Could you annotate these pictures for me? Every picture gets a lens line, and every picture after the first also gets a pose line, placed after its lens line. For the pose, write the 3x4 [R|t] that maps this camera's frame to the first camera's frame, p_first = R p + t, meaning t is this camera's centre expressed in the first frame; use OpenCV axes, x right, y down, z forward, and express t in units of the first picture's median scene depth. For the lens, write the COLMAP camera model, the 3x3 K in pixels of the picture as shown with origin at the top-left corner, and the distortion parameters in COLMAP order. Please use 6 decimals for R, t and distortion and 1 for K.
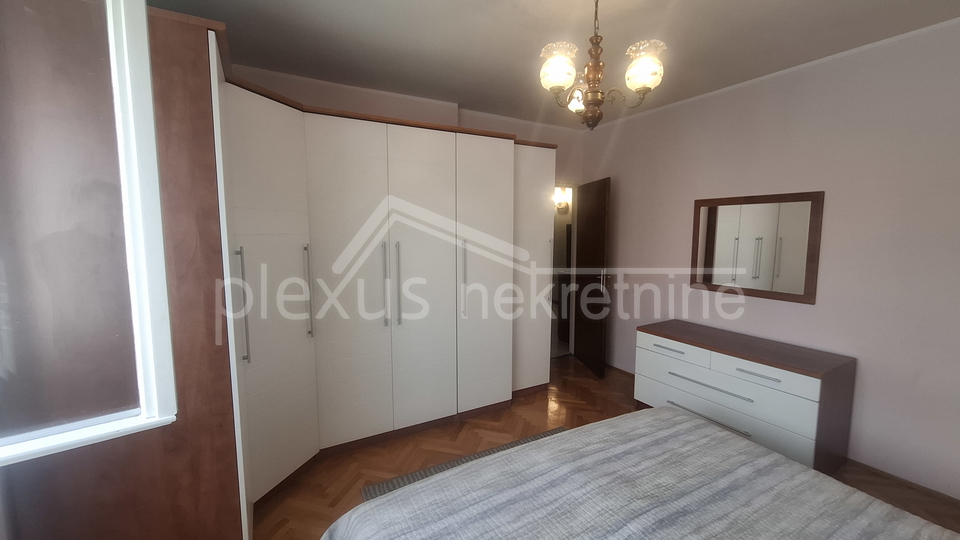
lens RADIAL K [[379.1, 0, 480.9], [0, 379.1, 268.1], [0, 0, 1]] dist [-0.010183, 0.003243]
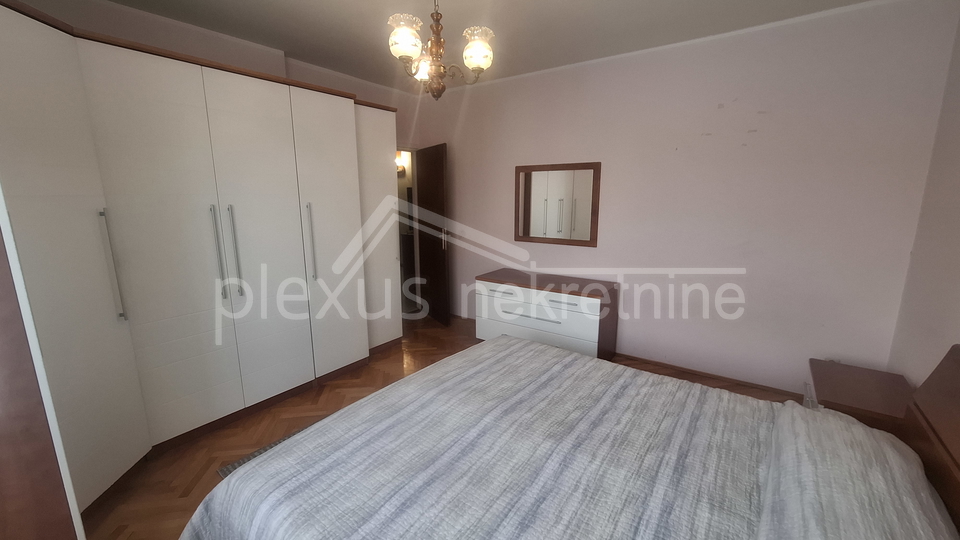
lens RADIAL K [[379.1, 0, 480.9], [0, 379.1, 268.1], [0, 0, 1]] dist [-0.010183, 0.003243]
pose [[0.909446, -0.081833, 0.407689, -0.085914], [0.044588, 0.993983, 0.100053, 0.026336], [-0.413423, -0.072815, 0.907623, -0.112929]]
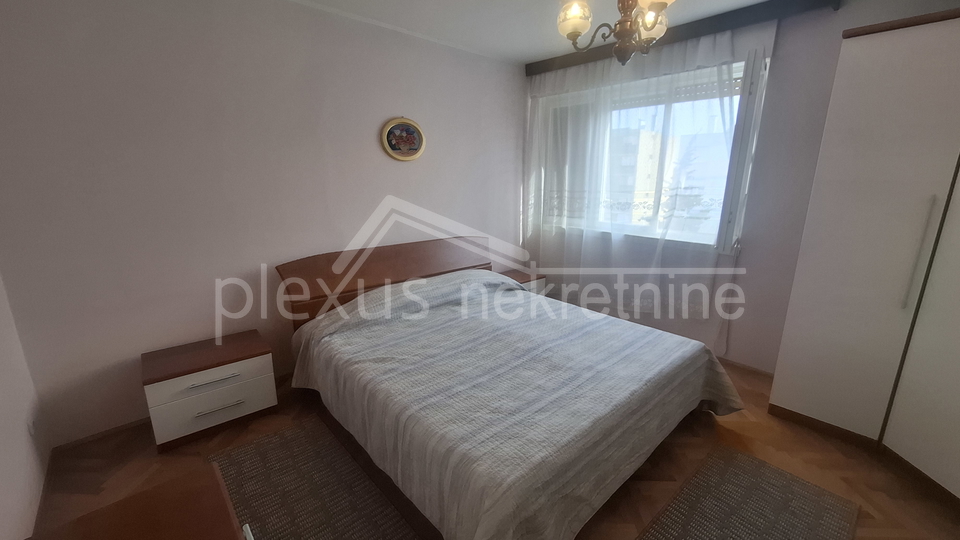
lens RADIAL K [[383.0, 0, 477.7], [0, 383.0, 266.6], [0, 0, 1]] dist [-0.001001, 0.000393]
pose [[-0.977980, 0.041043, -0.204623, 0.861958], [-0.028264, 0.945391, 0.324711, -0.197593], [0.206776, 0.323344, -0.923413, 1.953408]]
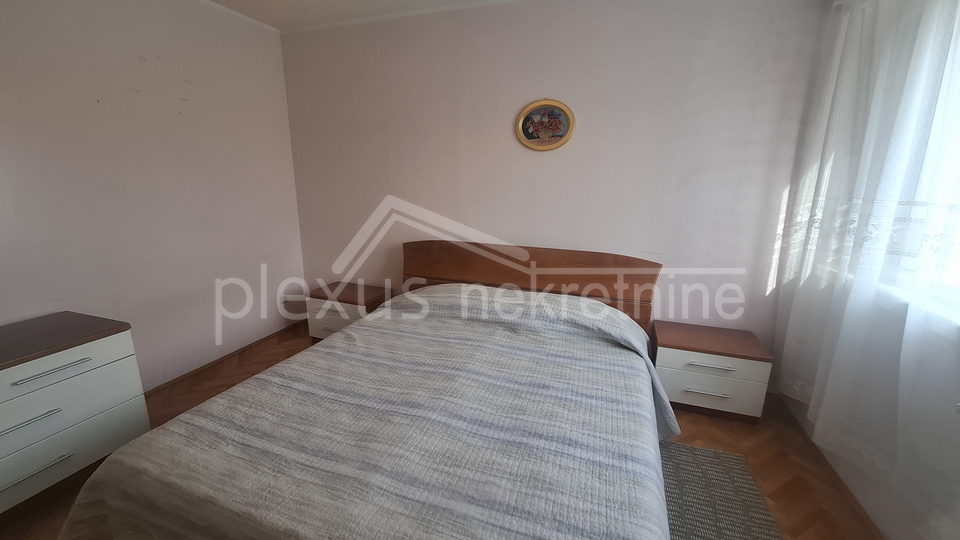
lens RADIAL K [[374.0, 0, 482.3], [0, 374.0, 269.1], [0, 0, 1]] dist [-0.002152, -0.000092]
pose [[-0.653797, -0.189902, 0.732452, -0.367654], [0.062555, 0.951116, 0.302432, -0.076083], [-0.754080, 0.243547, -0.609958, 1.163645]]
